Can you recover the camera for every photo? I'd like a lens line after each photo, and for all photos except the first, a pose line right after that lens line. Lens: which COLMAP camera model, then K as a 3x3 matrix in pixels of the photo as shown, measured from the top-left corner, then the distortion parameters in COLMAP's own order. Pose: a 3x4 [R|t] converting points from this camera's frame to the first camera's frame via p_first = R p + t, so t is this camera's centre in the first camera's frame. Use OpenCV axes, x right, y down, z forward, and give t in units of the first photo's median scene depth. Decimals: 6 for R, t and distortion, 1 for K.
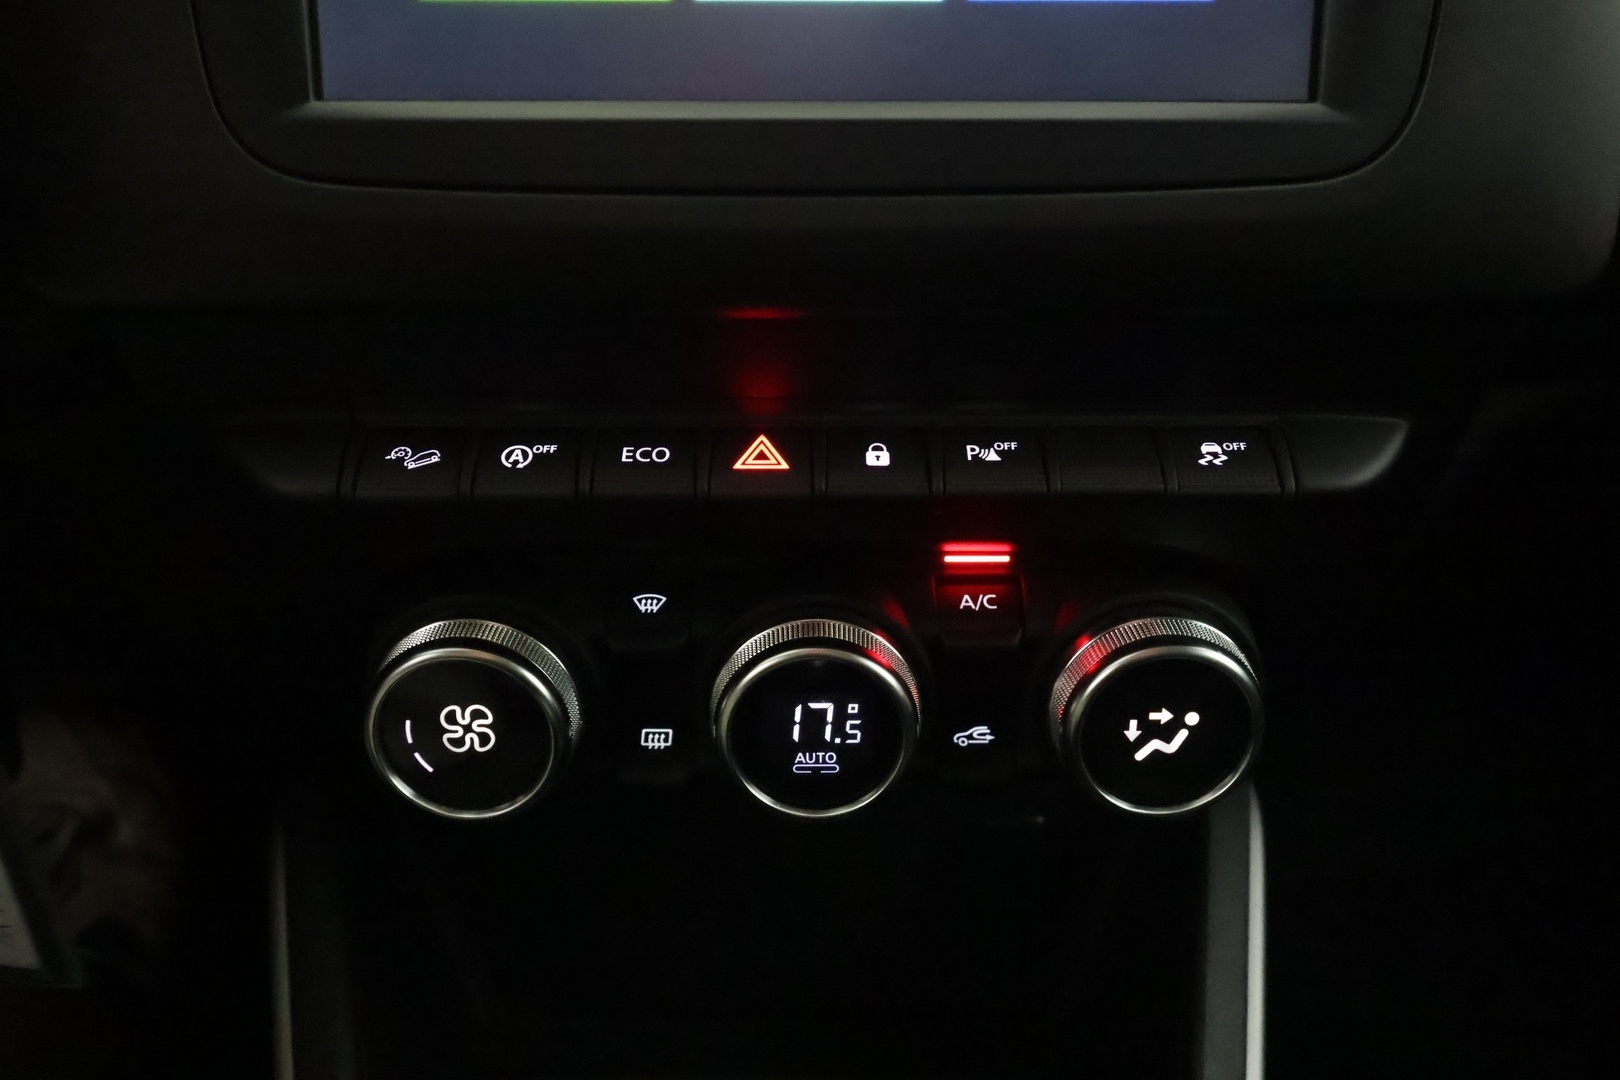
lens RADIAL K [[1275.7, 0, 808.4], [0, 1275.7, 532.9], [0, 0, 1]] dist [0.000622, -0.004274]
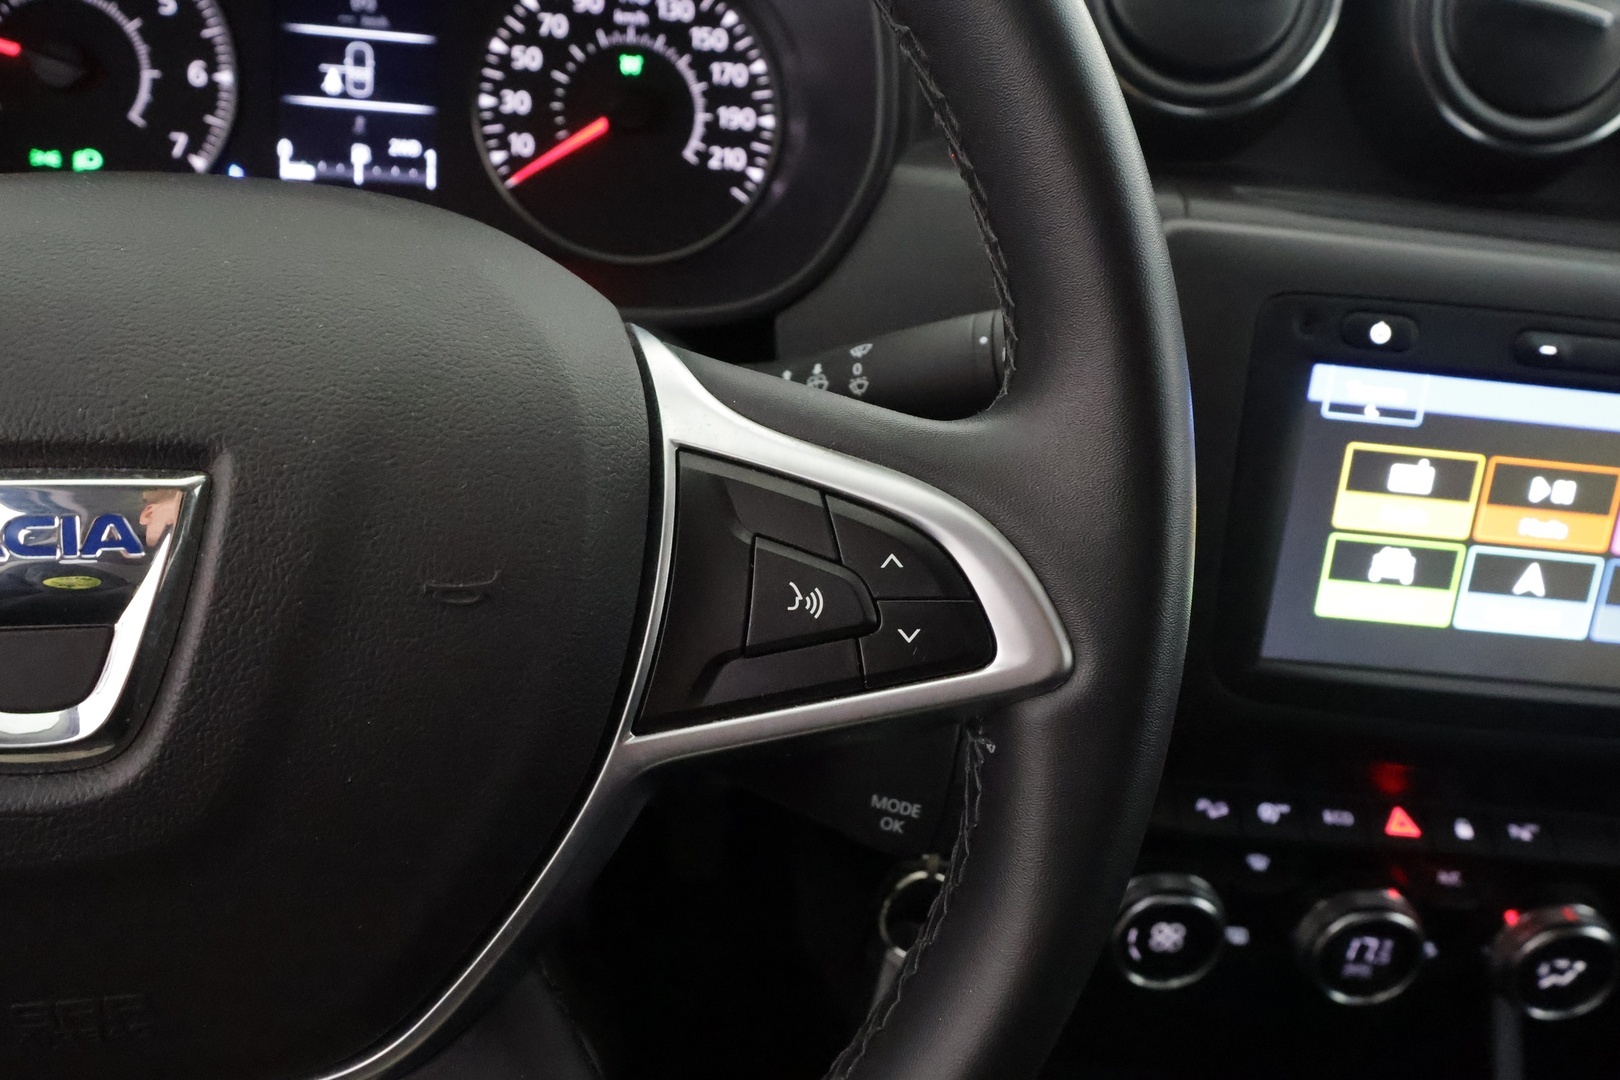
lens RADIAL K [[1275.7, 0, 812.8], [0, 1275.7, 550.0], [0, 0, 1]] dist [0.000622, -0.004274]
pose [[0.994096, 0.097898, 0.046779, -0.974166], [-0.100275, 0.993626, 0.051492, -0.449264], [-0.041440, -0.055878, 0.997577, -0.729439]]
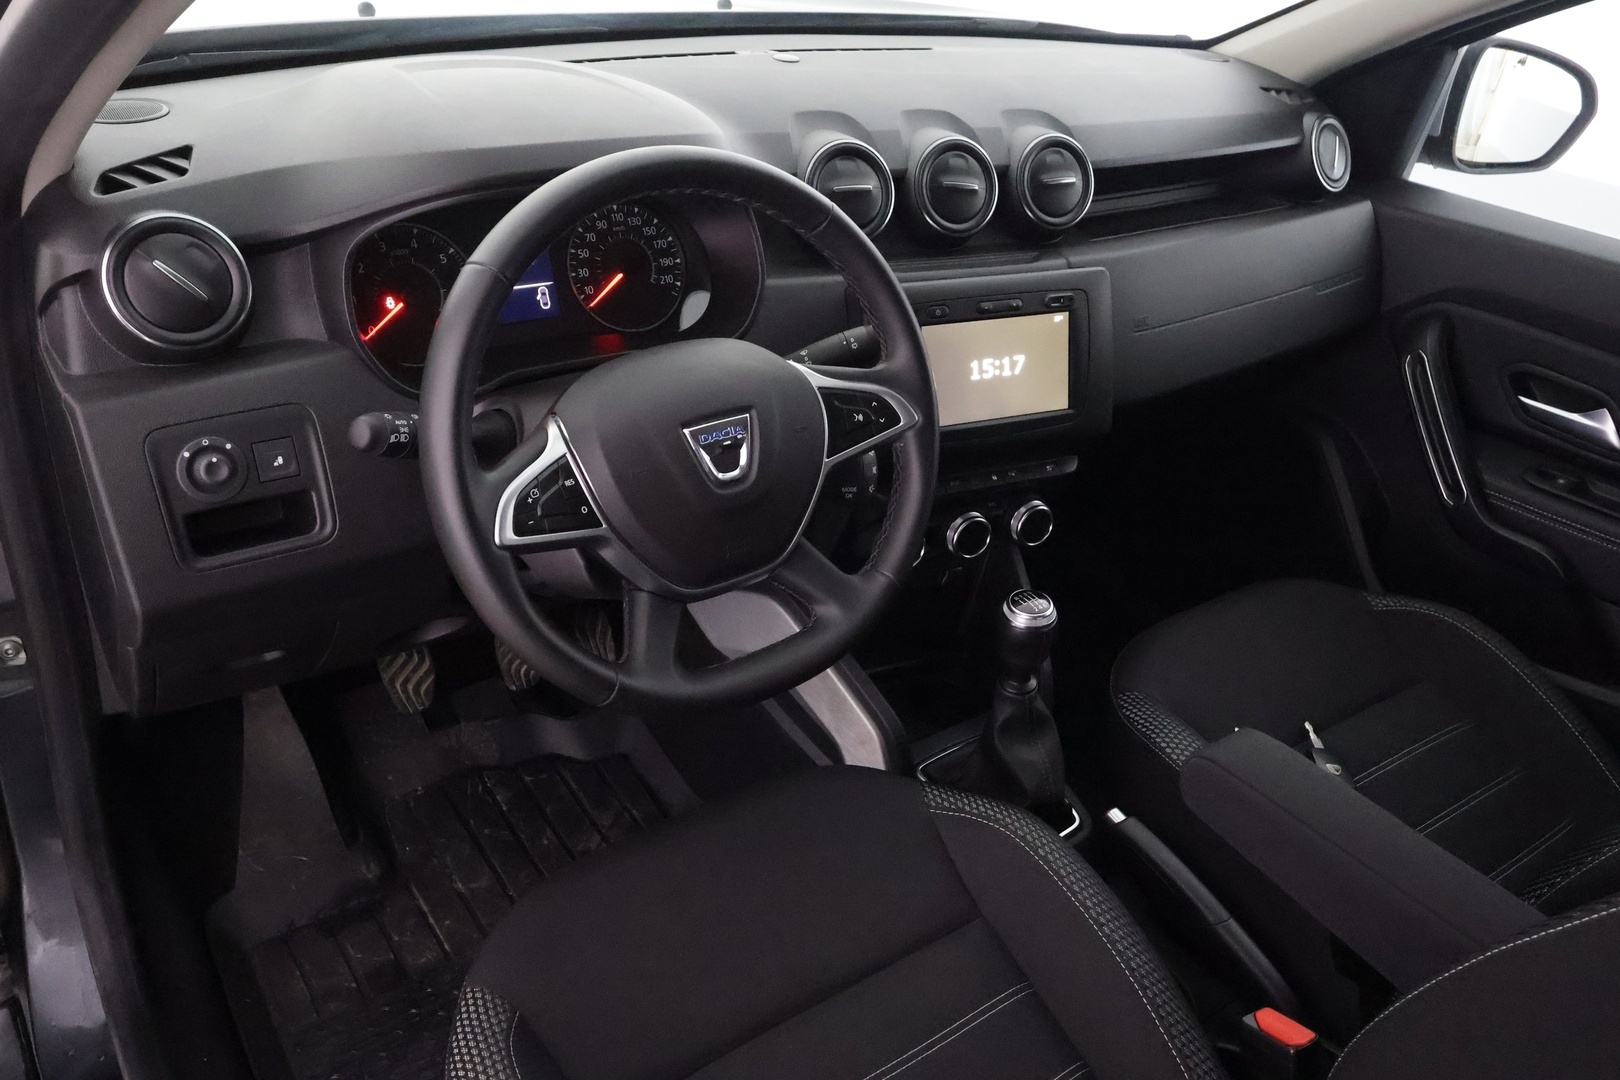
lens RADIAL K [[1275.7, 0, 808.0], [0, 1275.7, 544.7], [0, 0, 1]] dist [0.000622, -0.004274]
pose [[0.896651, -0.151212, 0.416116, -2.702279], [0.118502, 0.987544, 0.103513, -0.401662], [-0.426585, -0.043504, 0.903400, -3.196074]]
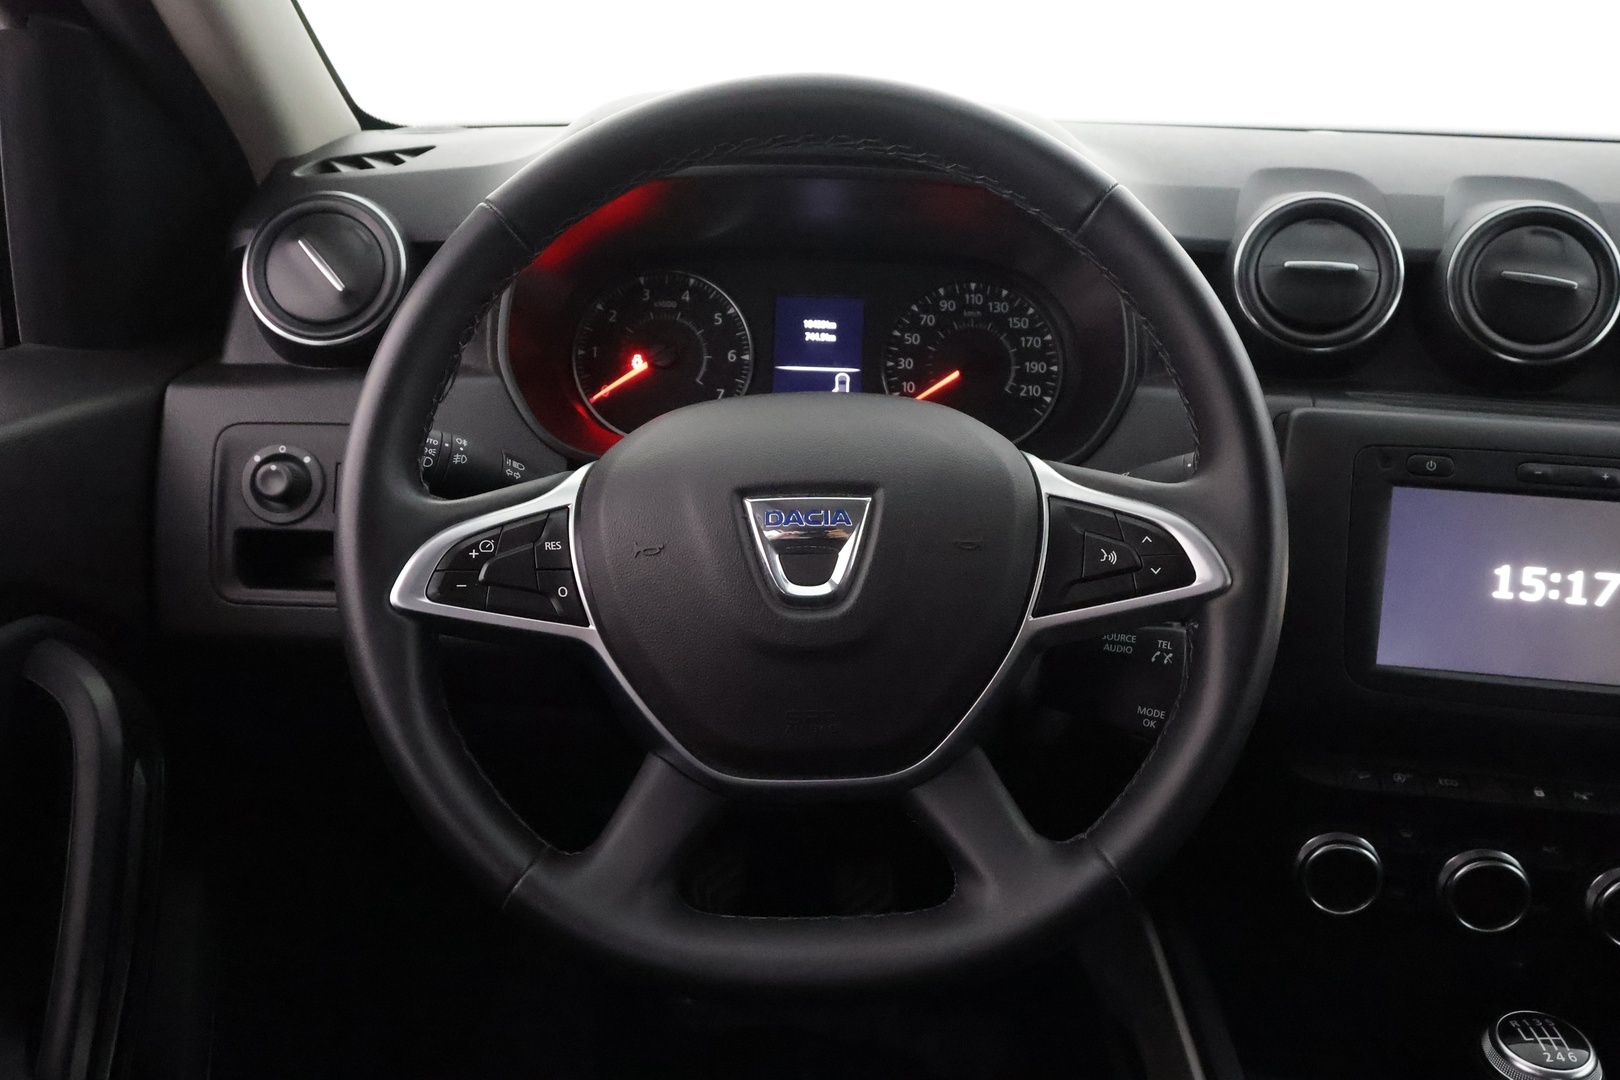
lens RADIAL K [[1275.7, 0, 808.2], [0, 1275.7, 542.6], [0, 0, 1]] dist [0.000622, -0.004274]
pose [[0.984460, 0.086214, -0.152988, -1.100184], [-0.107000, 0.985284, -0.133292, -0.056560], [0.139245, 0.147591, 0.979198, -1.941123]]
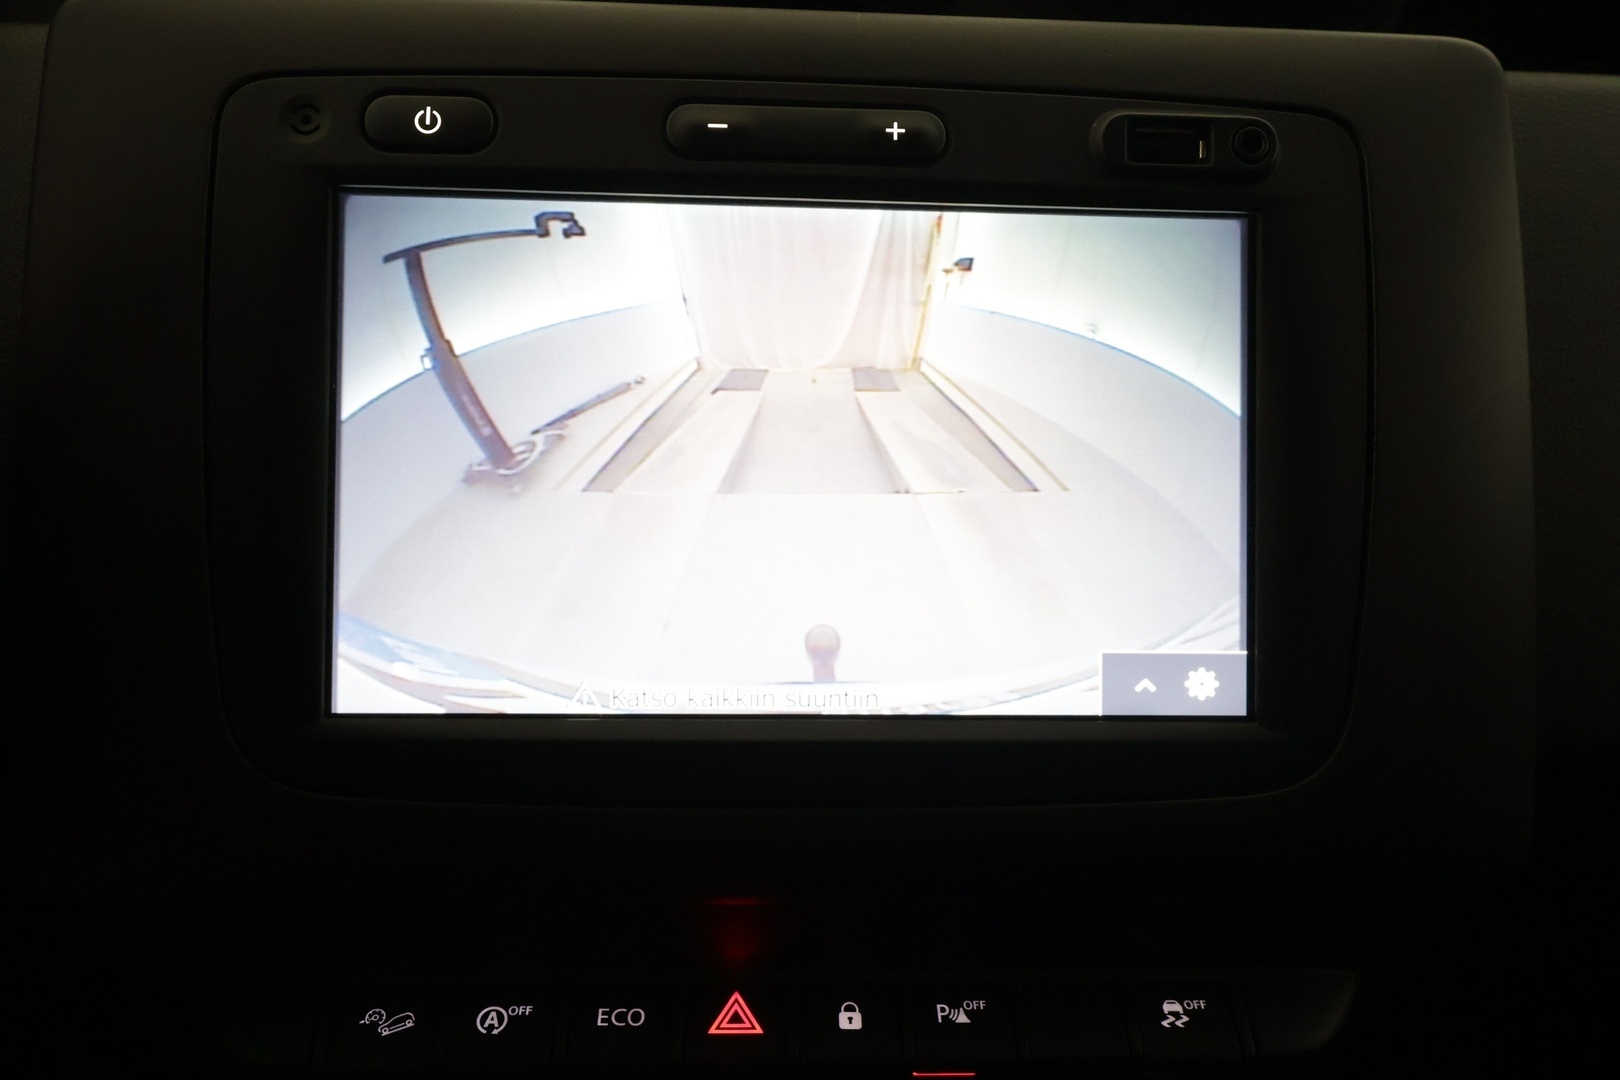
lens RADIAL K [[1275.7, 0, 813.4], [0, 1275.7, 536.9], [0, 0, 1]] dist [0.000622, -0.004274]
pose [[0.998869, 0.013996, 0.045433, -0.026337], [-0.004496, 0.979208, -0.202807, -0.227578], [-0.047327, 0.202373, 0.978164, -0.071405]]
